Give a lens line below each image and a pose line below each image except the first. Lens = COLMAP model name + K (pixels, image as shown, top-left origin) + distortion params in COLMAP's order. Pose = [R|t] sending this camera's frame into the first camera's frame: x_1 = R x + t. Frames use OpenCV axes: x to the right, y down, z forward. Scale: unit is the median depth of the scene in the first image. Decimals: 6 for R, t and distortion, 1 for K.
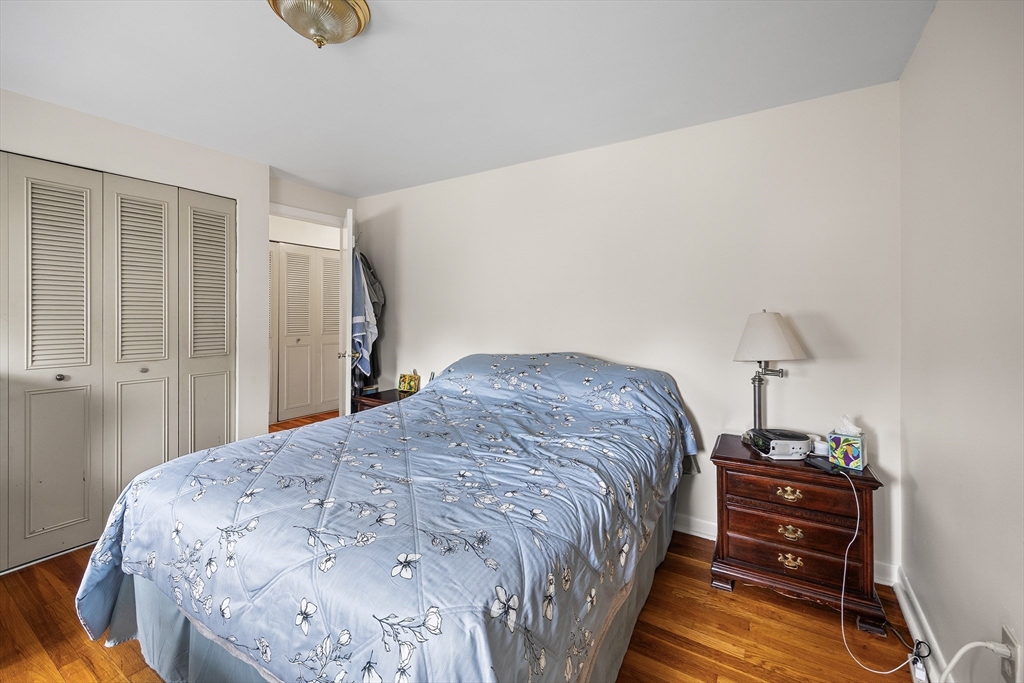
lens RADIAL K [[419.1, 0, 520.2], [0, 419.1, 313.4], [0, 0, 1]] dist [0.002851, 0.000319]
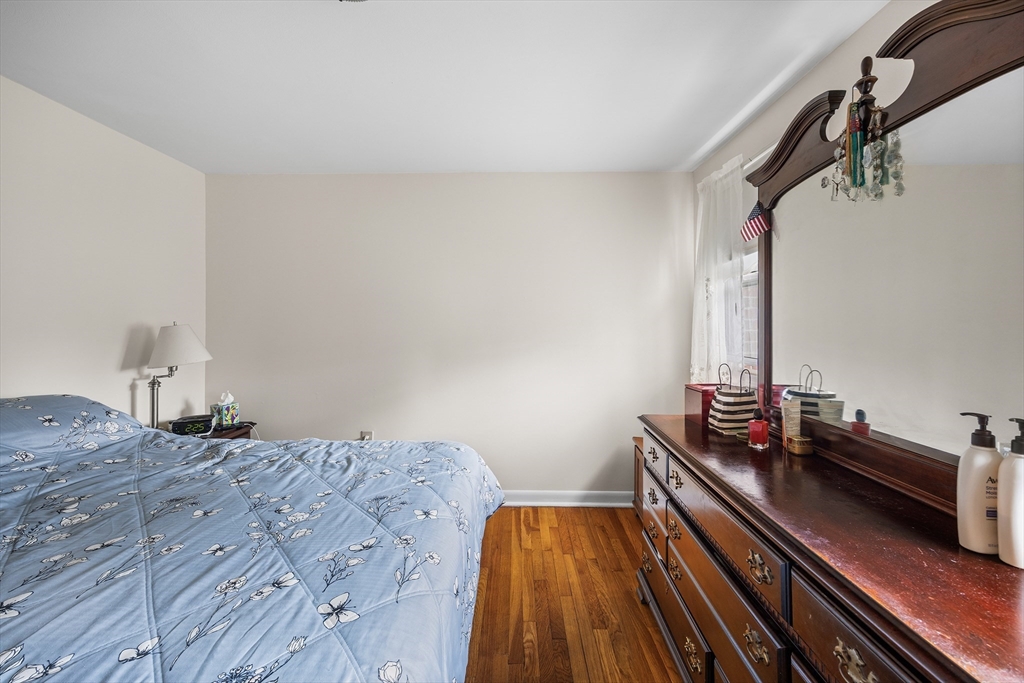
lens RADIAL K [[419.1, 0, 511.5], [0, 419.1, 331.7], [0, 0, 1]] dist [0.002851, 0.000319]
pose [[-0.507014, -0.013154, 0.861837, -1.212771], [-0.000545, 0.999888, 0.014940, 0.005706], [-0.861937, 0.007105, -0.506965, 1.026727]]
